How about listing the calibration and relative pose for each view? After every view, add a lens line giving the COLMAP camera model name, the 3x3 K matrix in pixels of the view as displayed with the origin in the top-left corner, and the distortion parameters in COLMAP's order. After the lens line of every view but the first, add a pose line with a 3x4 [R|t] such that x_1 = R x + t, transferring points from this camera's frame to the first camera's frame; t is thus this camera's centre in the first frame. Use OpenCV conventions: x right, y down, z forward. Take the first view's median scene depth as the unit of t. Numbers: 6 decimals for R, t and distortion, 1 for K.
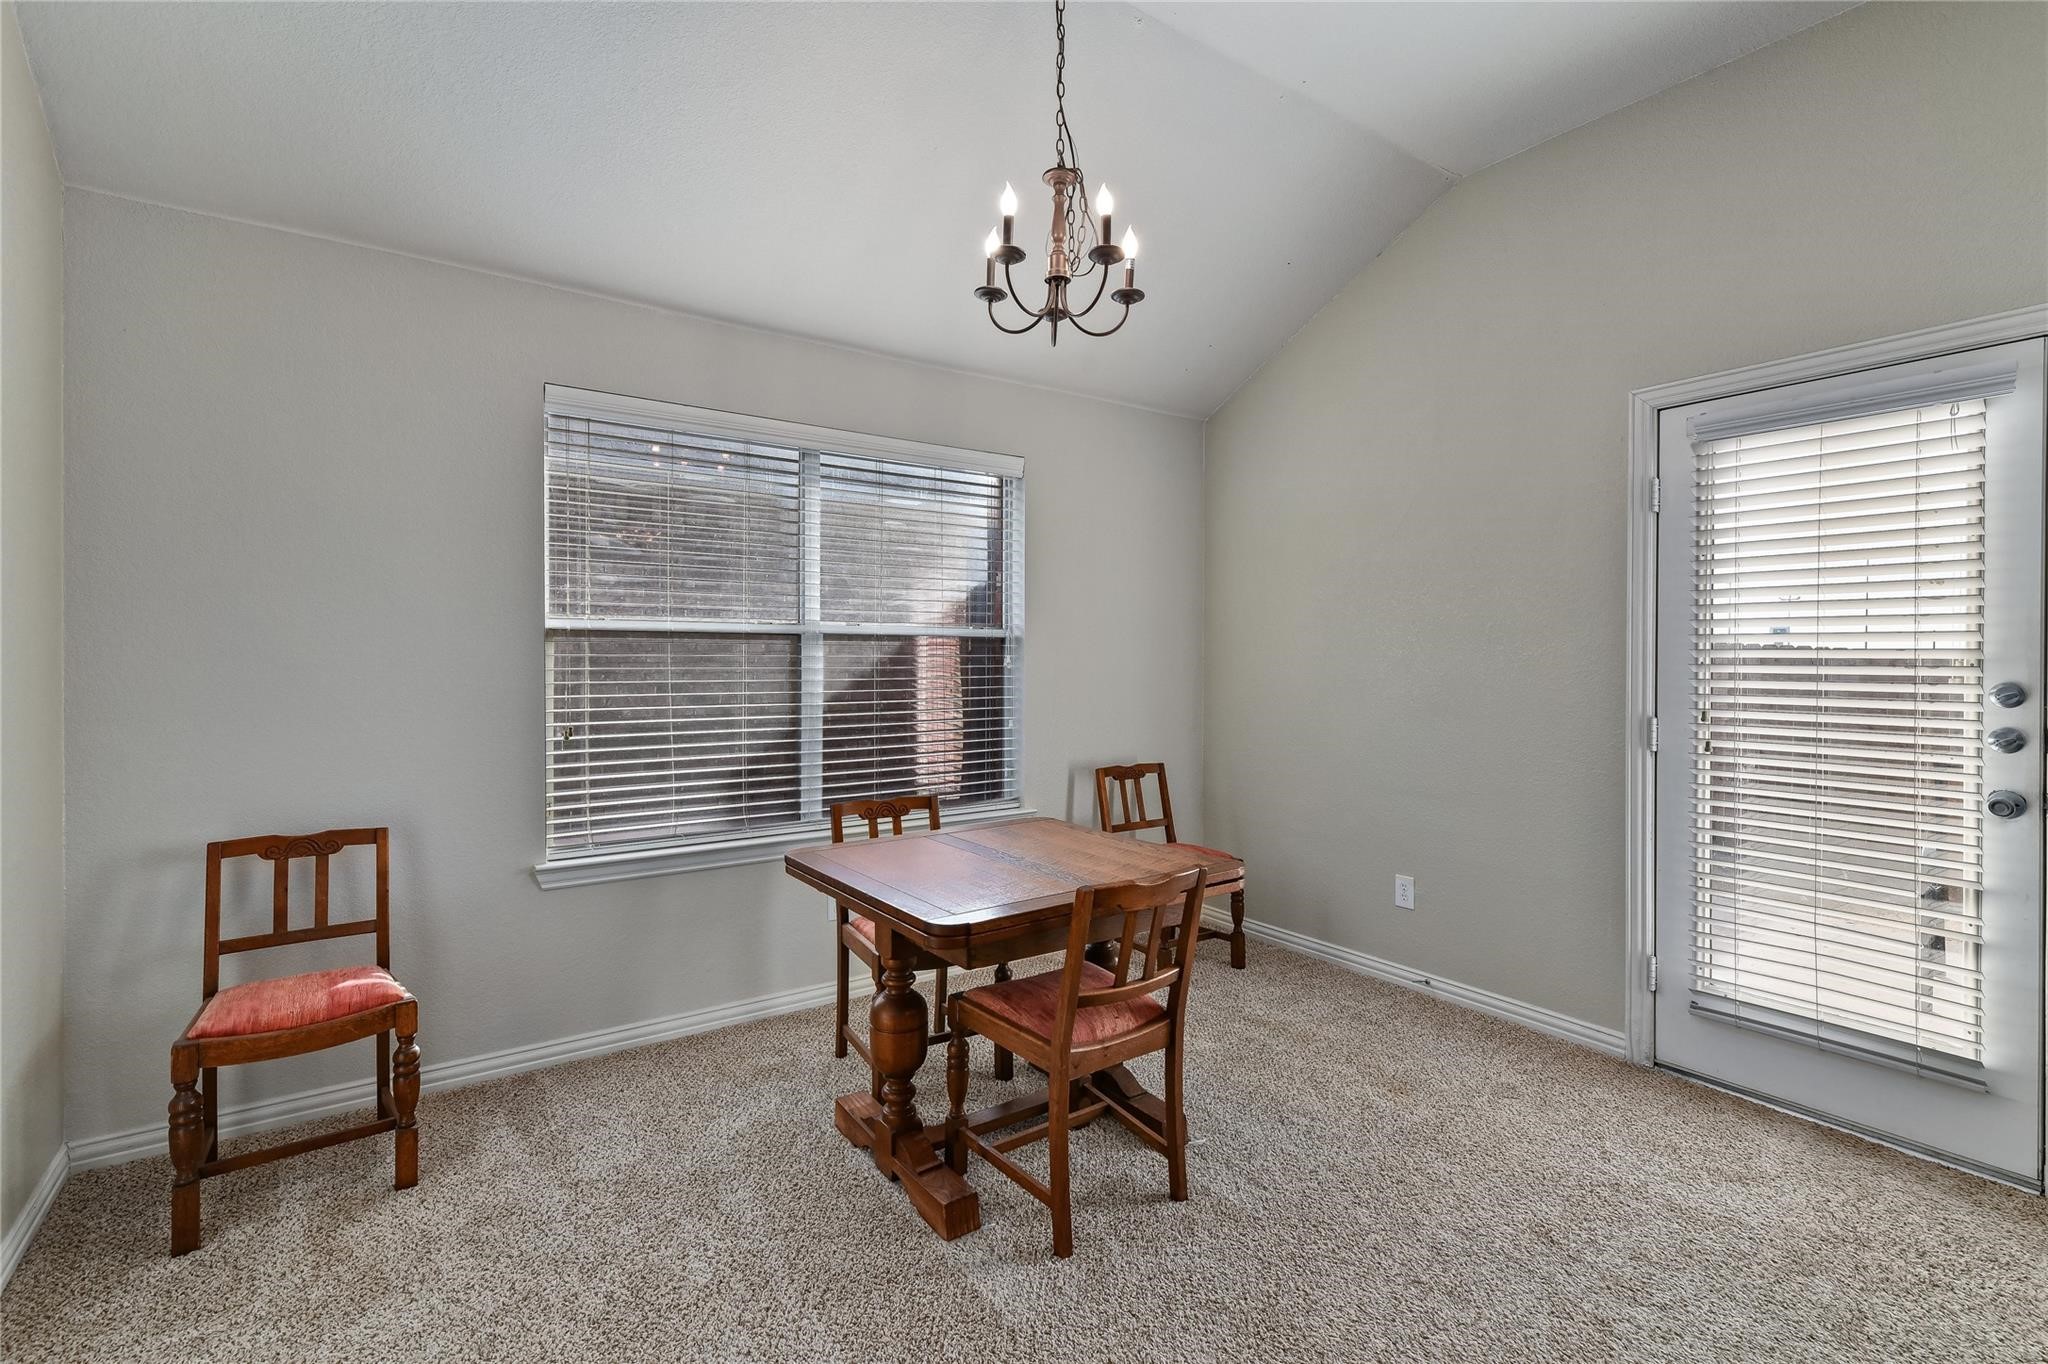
lens RADIAL K [[918.9, 0, 1032.5], [0, 918.9, 668.7], [0, 0, 1]] dist [0.013957, -0.002193]
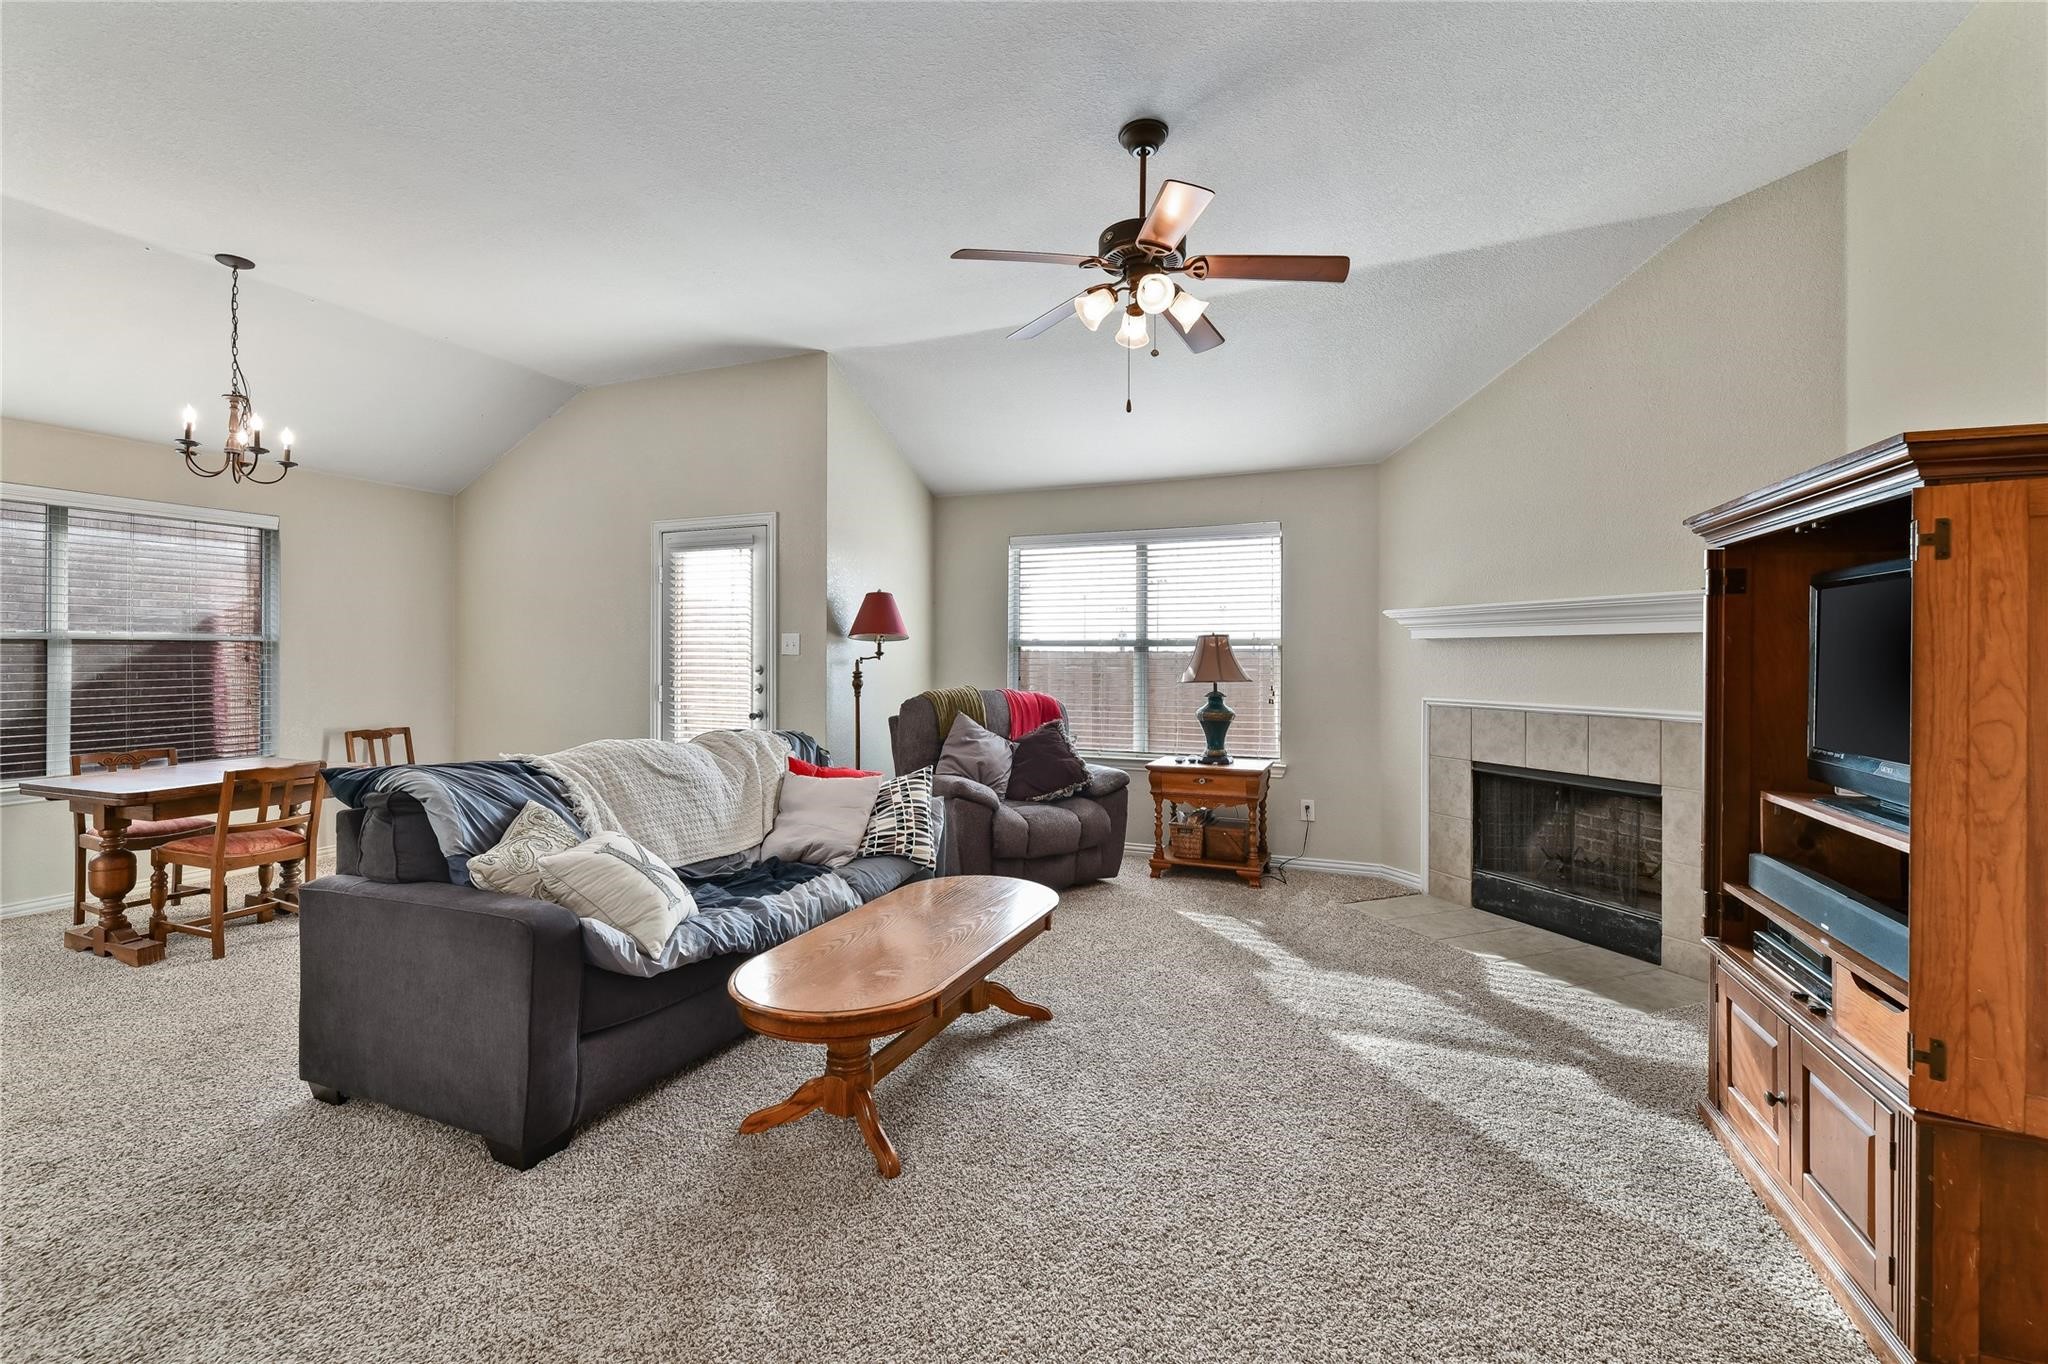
lens RADIAL K [[879.1, 0, 1018.8], [0, 879.1, 654.4], [0, 0, 1]] dist [0.014337, -0.001072]
pose [[0.856063, -0.002299, 0.516867, 0.291943], [0.008721, 0.999912, -0.009996, 0.009896], [-0.516799, 0.013064, 0.856007, -0.863096]]
